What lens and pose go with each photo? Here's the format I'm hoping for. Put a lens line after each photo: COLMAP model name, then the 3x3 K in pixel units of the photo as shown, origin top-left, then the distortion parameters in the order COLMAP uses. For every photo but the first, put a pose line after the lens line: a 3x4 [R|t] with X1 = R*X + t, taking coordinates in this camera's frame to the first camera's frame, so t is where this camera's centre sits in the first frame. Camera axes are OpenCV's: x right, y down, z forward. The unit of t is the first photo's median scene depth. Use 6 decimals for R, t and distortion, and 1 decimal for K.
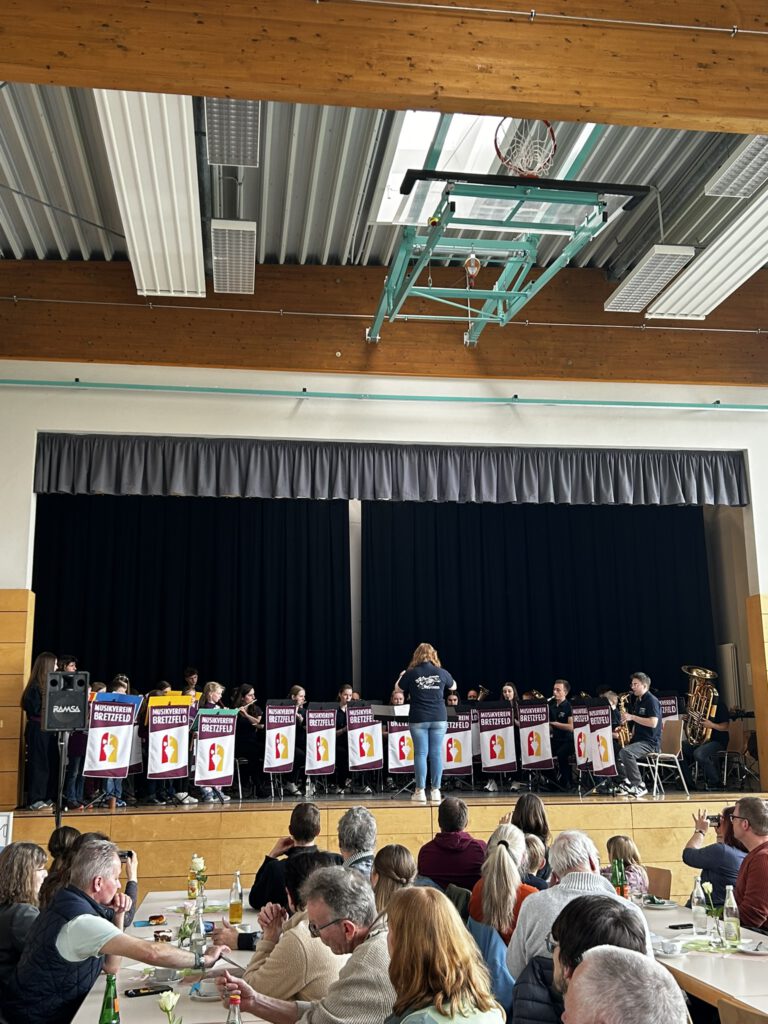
lens RADIAL K [[1058.8, 0, 389.4], [0, 1058.8, 515.0], [0, 0, 1]] dist [0.033218, 0.000000]
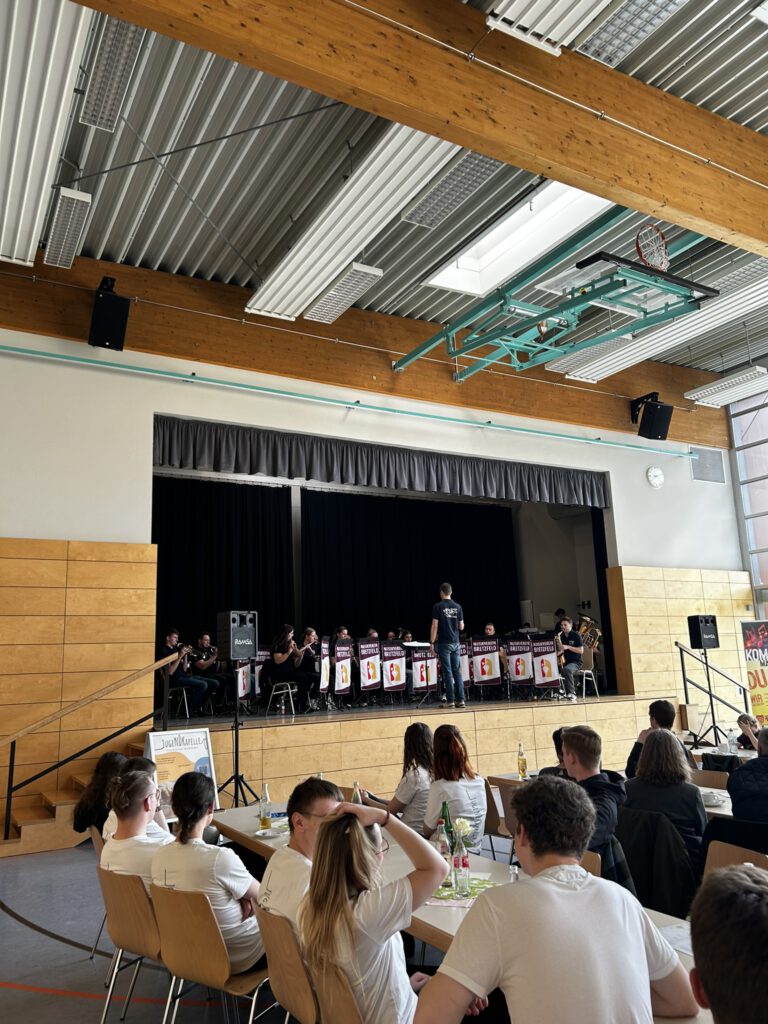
lens RADIAL K [[759.8, 0, 378.1], [0, 759.8, 517.2], [0, 0, 1]] dist [0.033446, -0.030158]
pose [[0.931328, 0.049988, 0.360735, -0.391245], [-0.051293, 0.998666, -0.005961, 0.029819], [-0.360552, -0.012951, 0.932649, 0.105539]]
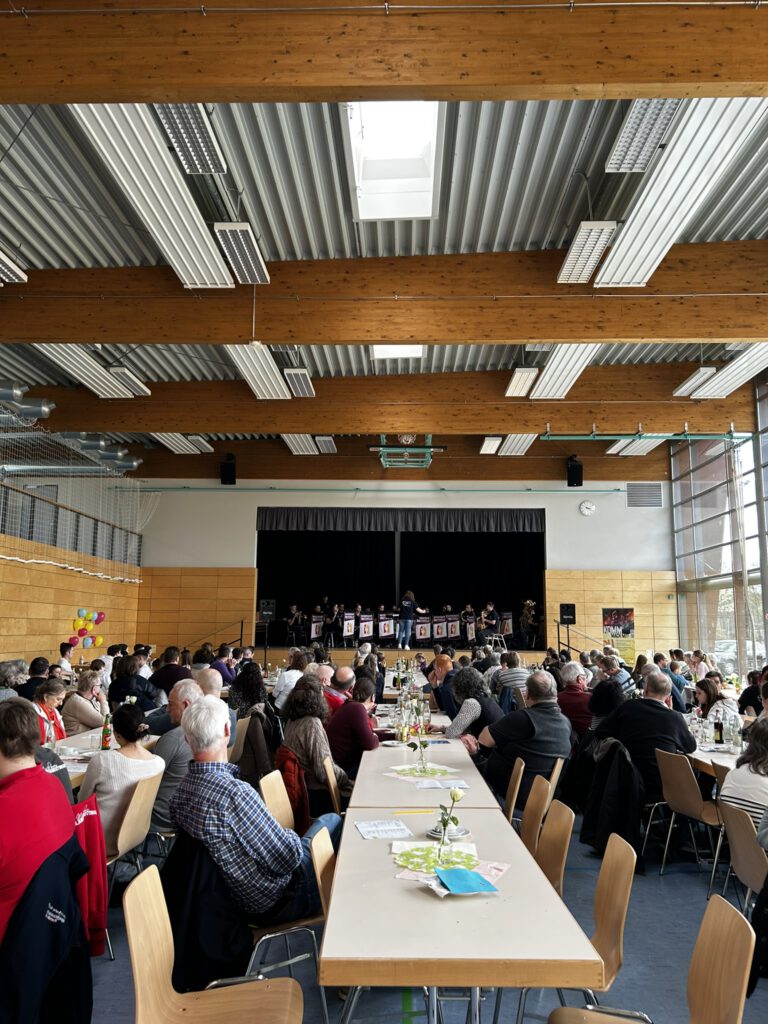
lens RADIAL K [[759.8, 0, 386.1], [0, 759.8, 522.3], [0, 0, 1]] dist [0.033446, -0.030158]
pose [[0.985890, -0.000143, -0.167397, 0.290123], [0.012248, 0.997381, 0.071280, -0.166269], [0.166949, -0.072325, 0.983309, -0.774576]]
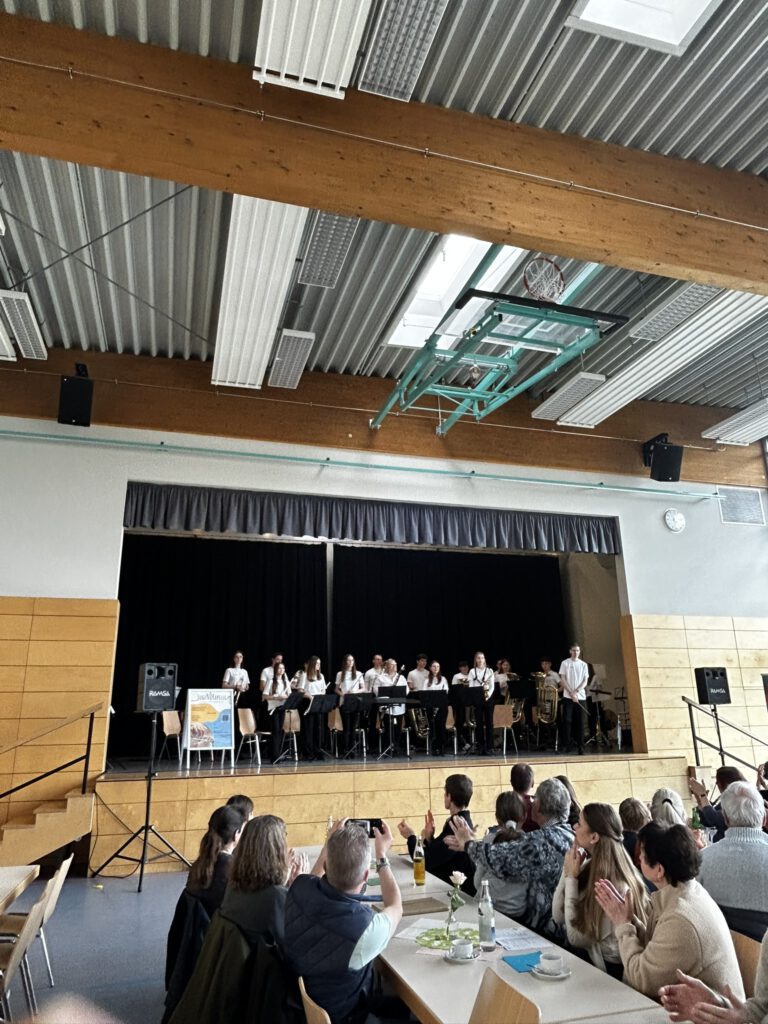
lens RADIAL K [[683.3, 0, 384.6], [0, 683.3, 510.8], [0, 0, 1]] dist [-0.010714, 0.001811]
pose [[0.988796, 0.039166, 0.144044, -0.133000], [-0.026670, 0.995792, -0.087679, 0.024772], [-0.146872, 0.082855, 0.985679, 0.116388]]
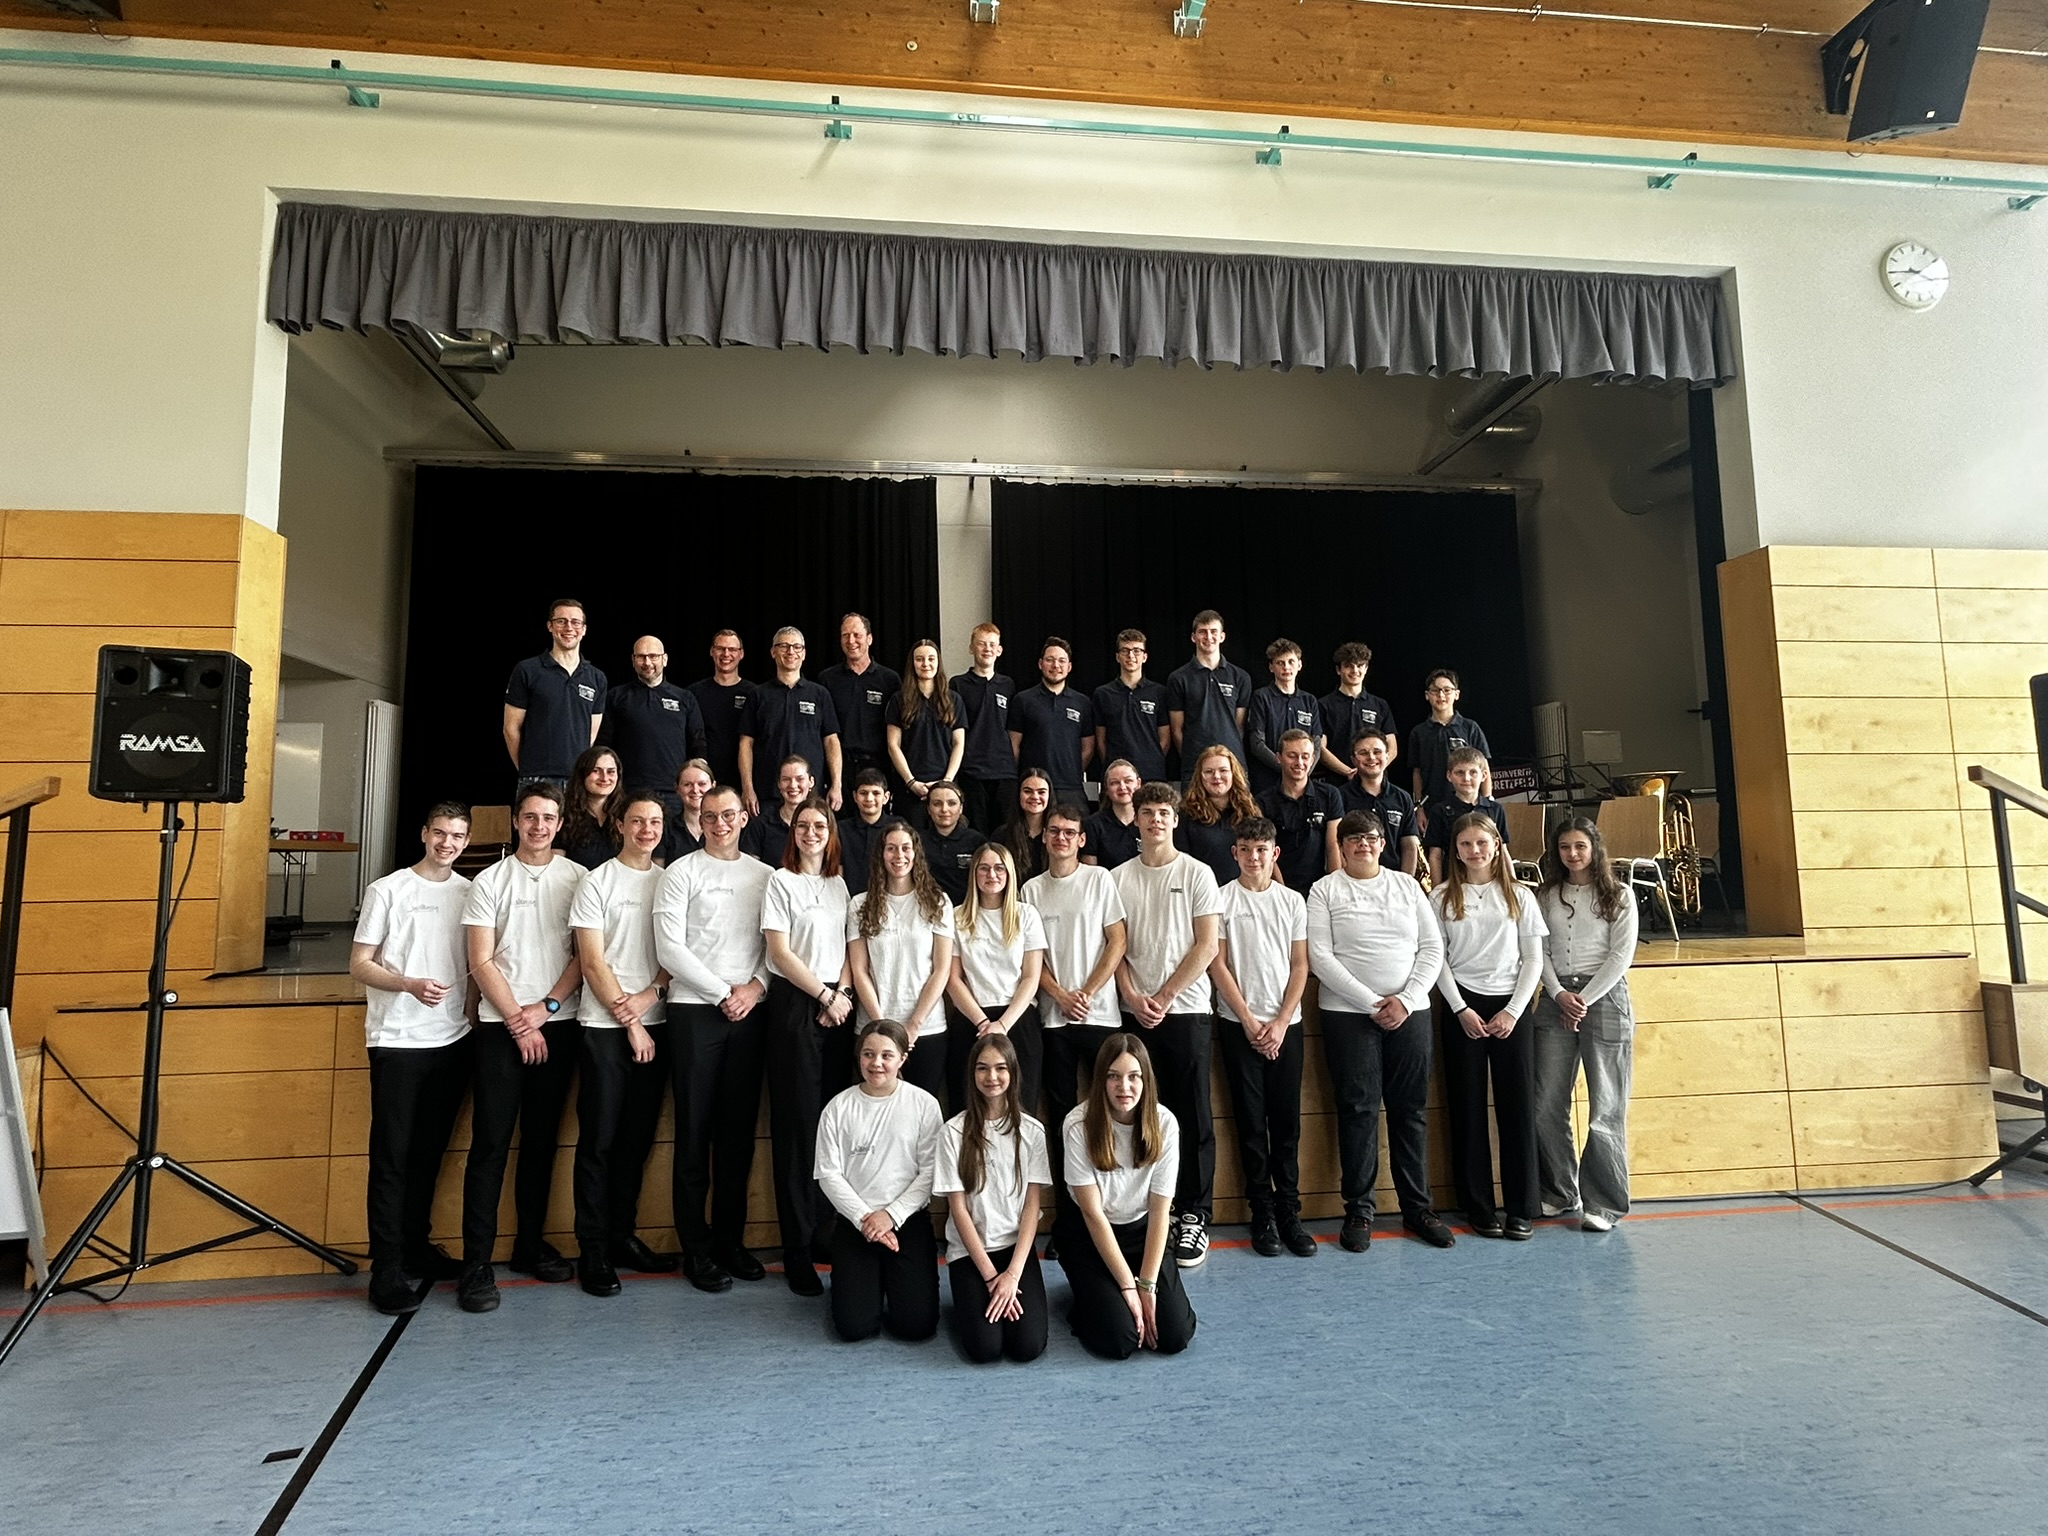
lens RADIAL K [[999.5, 0, 1022.2], [0, 999.5, 764.3], [0, 0, 1]] dist [-0.006487, 0.003403]
pose [[0.999447, -0.006268, -0.032651, 0.014391], [0.009831, 0.993866, 0.110155, 0.125053], [0.031761, -0.110415, 0.993378, 0.531792]]
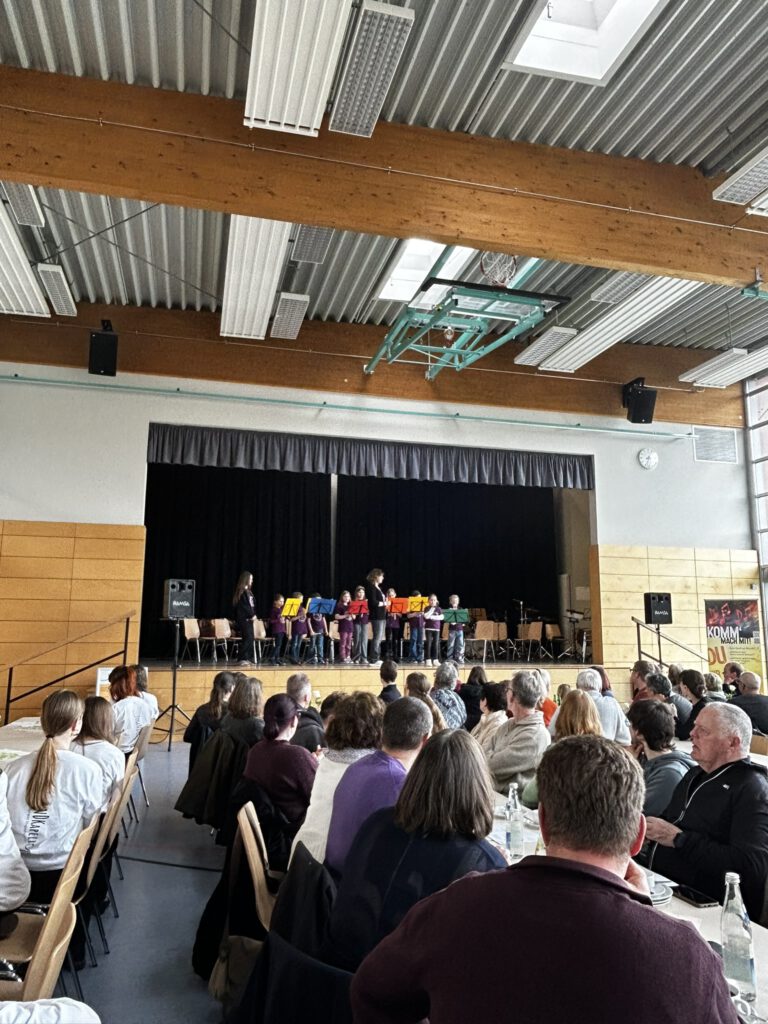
lens RADIAL K [[728.3, 0, 382.7], [0, 728.3, 512.2], [0, 0, 1]] dist [-0.001750, -0.010700]
pose [[0.993582, 0.037837, 0.106600, -0.103902], [-0.042367, 0.998279, 0.040558, -0.005928], [-0.104881, -0.044814, 0.993475, -0.072153]]
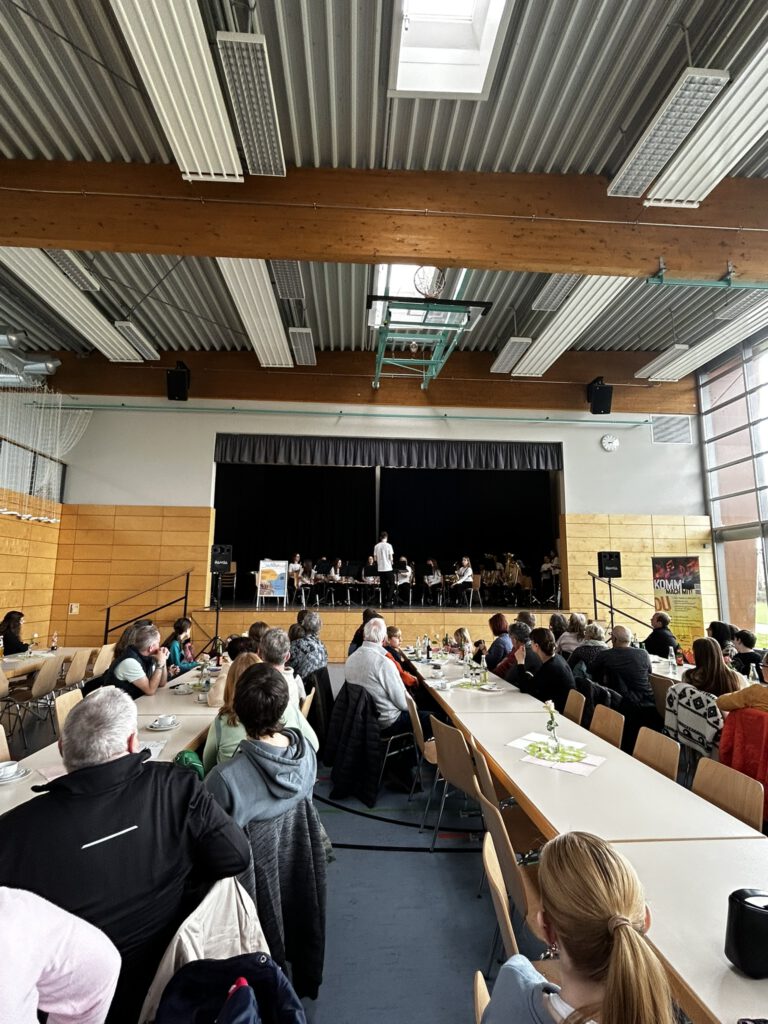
lens RADIAL K [[491.5, 0, 384.0], [0, 491.5, 509.8], [0, 0, 1]] dist [-0.011118, 0.001968]
pose [[0.996635, 0.010974, -0.081230, 0.082295], [-0.005817, 0.997968, 0.063454, 0.010565], [0.081762, -0.062768, 0.994673, 0.043894]]
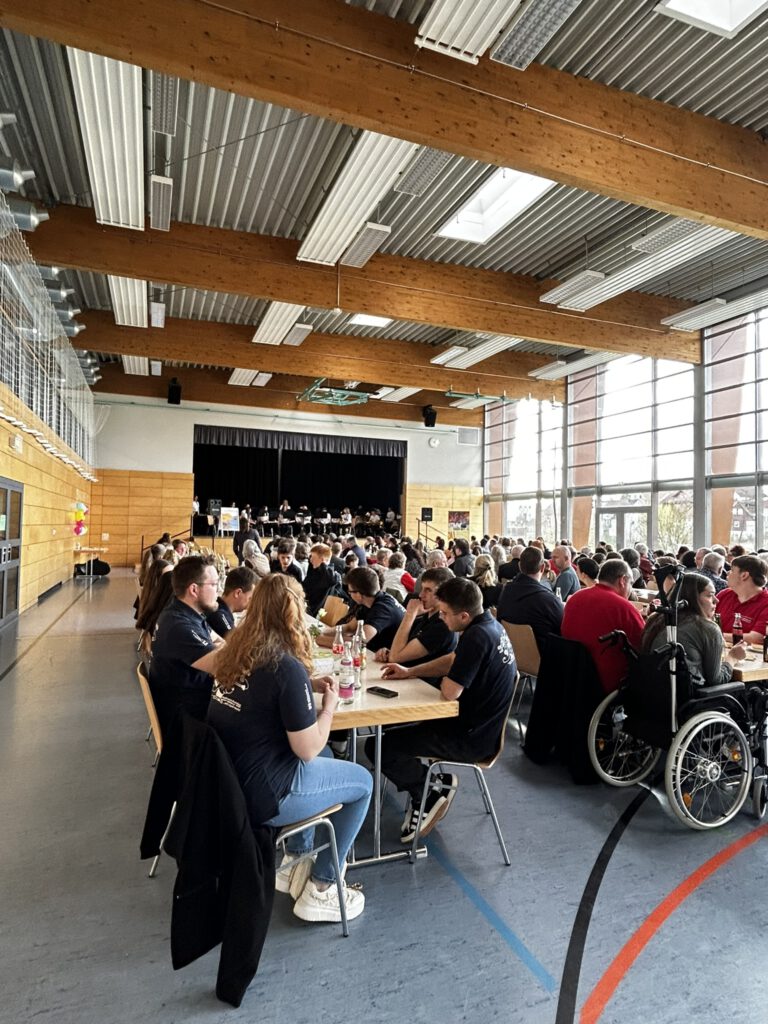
lens RADIAL K [[587.9, 0, 378.5], [0, 587.9, 504.2], [0, 0, 1]] dist [-0.002768, -0.005840]
pose [[0.974546, 0.041327, 0.220346, -0.165366], [-0.078505, 0.983540, 0.162745, -0.169488], [-0.209993, -0.175901, 0.961749, -0.860752]]
